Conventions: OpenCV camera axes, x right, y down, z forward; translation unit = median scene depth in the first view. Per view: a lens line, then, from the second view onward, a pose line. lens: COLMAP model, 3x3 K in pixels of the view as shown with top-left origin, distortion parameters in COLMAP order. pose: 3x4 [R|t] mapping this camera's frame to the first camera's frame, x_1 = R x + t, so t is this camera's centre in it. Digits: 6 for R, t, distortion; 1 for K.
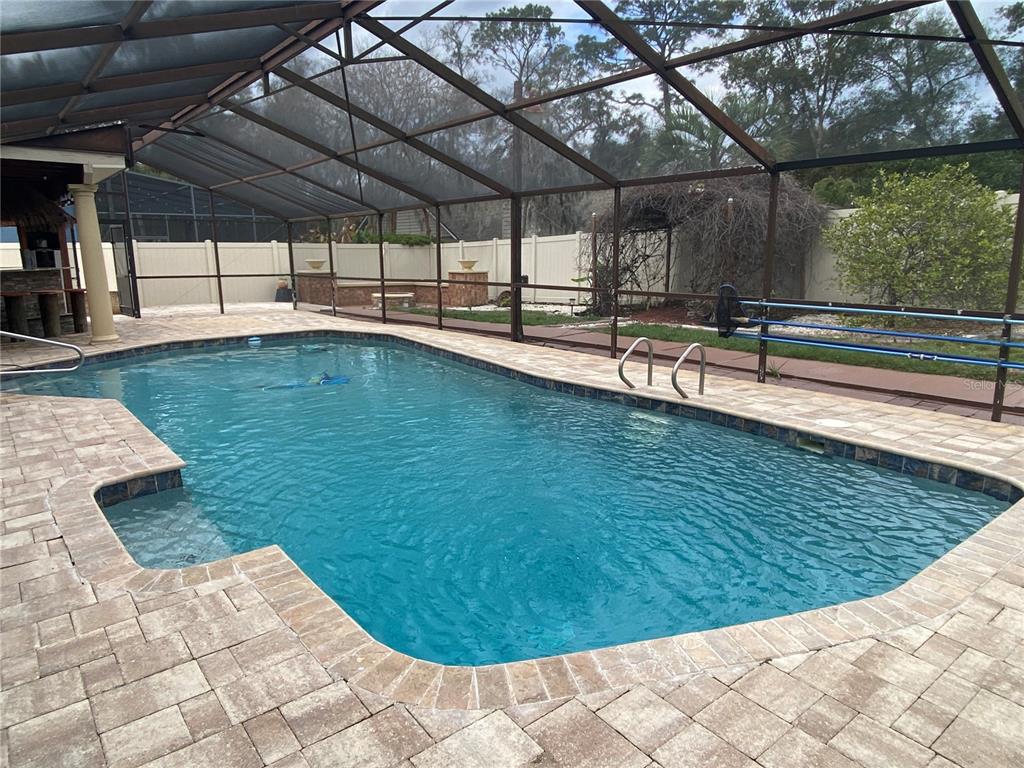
lens RADIAL K [[674.7, 0, 508.2], [0, 674.7, 384.4], [0, 0, 1]] dist [0.048802, -0.036106]
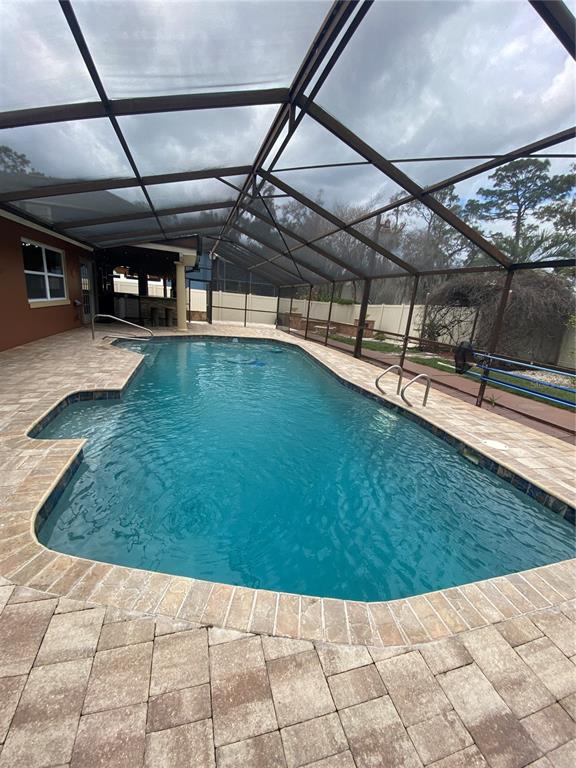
lens RADIAL K [[313.4, 0, 286.7], [0, 313.4, 387.3], [0, 0, 1]] dist [-0.007488, -0.005343]
pose [[0.918355, 0.182678, -0.351073, 0.154519], [-0.163504, 0.982979, 0.083783, -0.024234], [0.360402, -0.019541, 0.932592, 0.129313]]
